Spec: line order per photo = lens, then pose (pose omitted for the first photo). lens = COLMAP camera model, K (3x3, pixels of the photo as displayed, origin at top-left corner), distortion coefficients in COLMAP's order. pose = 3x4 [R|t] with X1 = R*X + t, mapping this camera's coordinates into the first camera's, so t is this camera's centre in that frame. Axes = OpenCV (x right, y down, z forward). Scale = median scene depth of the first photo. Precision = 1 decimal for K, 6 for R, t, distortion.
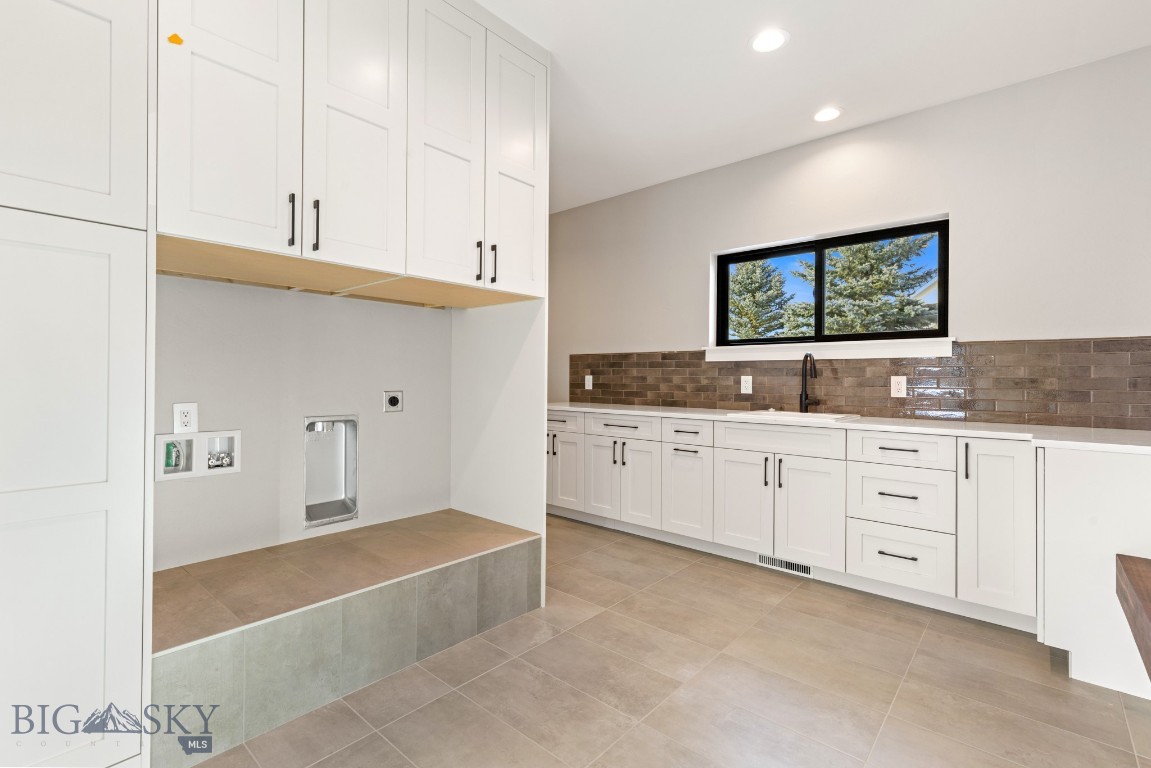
lens RADIAL K [[509.1, 0, 570.3], [0, 509.1, 376.8], [0, 0, 1]] dist [0.005152, -0.001025]
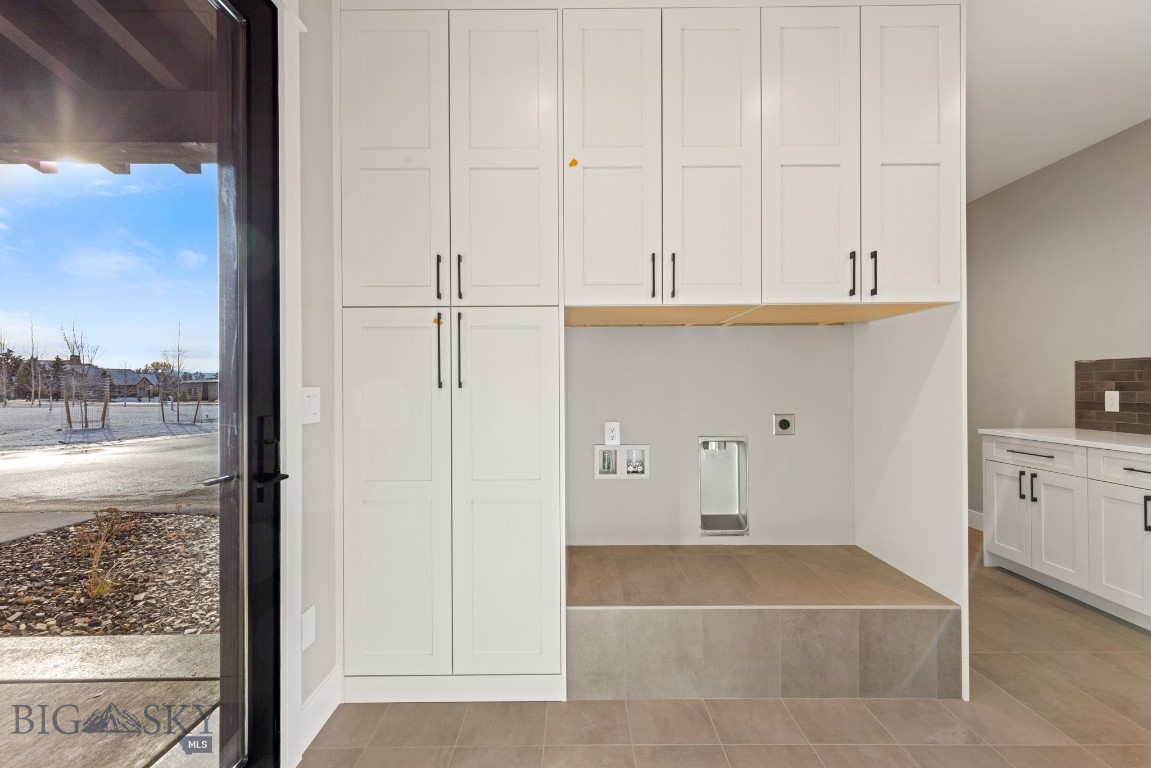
lens RADIAL K [[509.1, 0, 586.3], [0, 509.1, 385.0], [0, 0, 1]] dist [0.005152, -0.001025]
pose [[0.675845, -0.011737, -0.736950, 0.132339], [0.010616, 0.999924, -0.006189, -0.028385], [0.736967, -0.003640, 0.675919, 0.050846]]
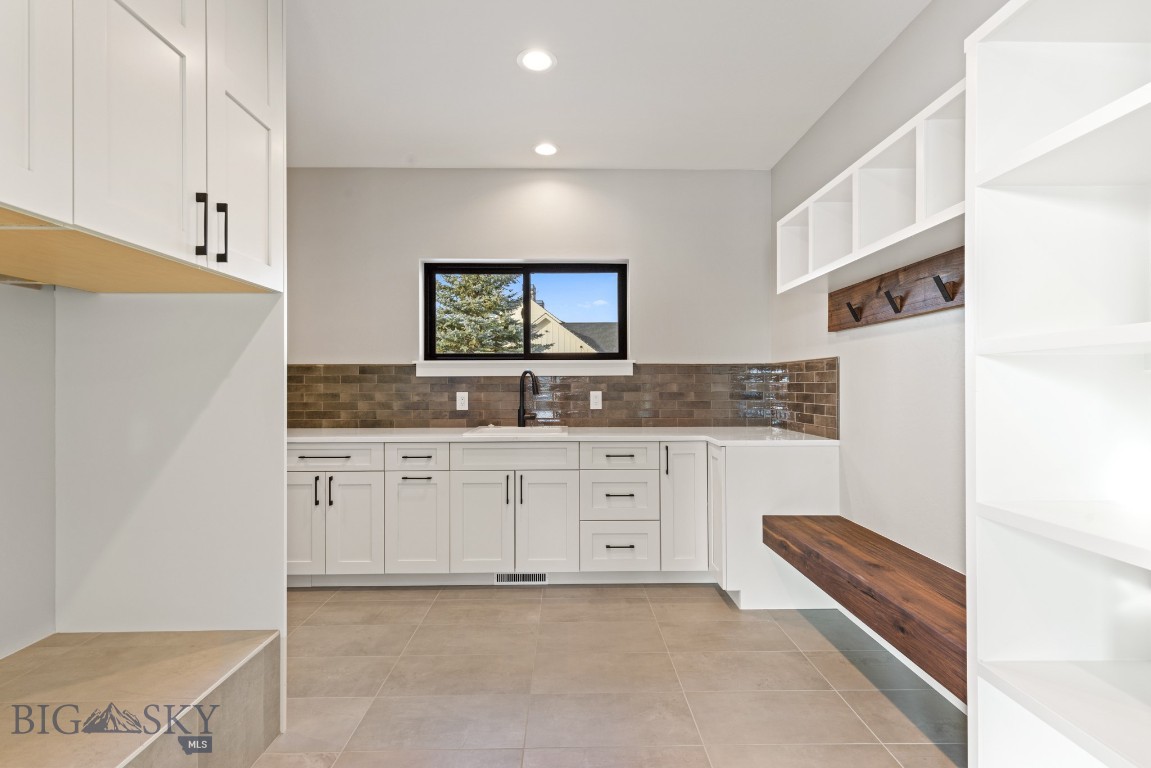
lens RADIAL K [[509.1, 0, 581.1], [0, 509.1, 385.7], [0, 0, 1]] dist [0.005152, -0.001025]
pose [[0.744592, -0.009532, 0.667451, -0.209803], [0.008393, 0.999953, 0.004917, -0.026014], [-0.667467, 0.001941, 0.744637, 0.195517]]
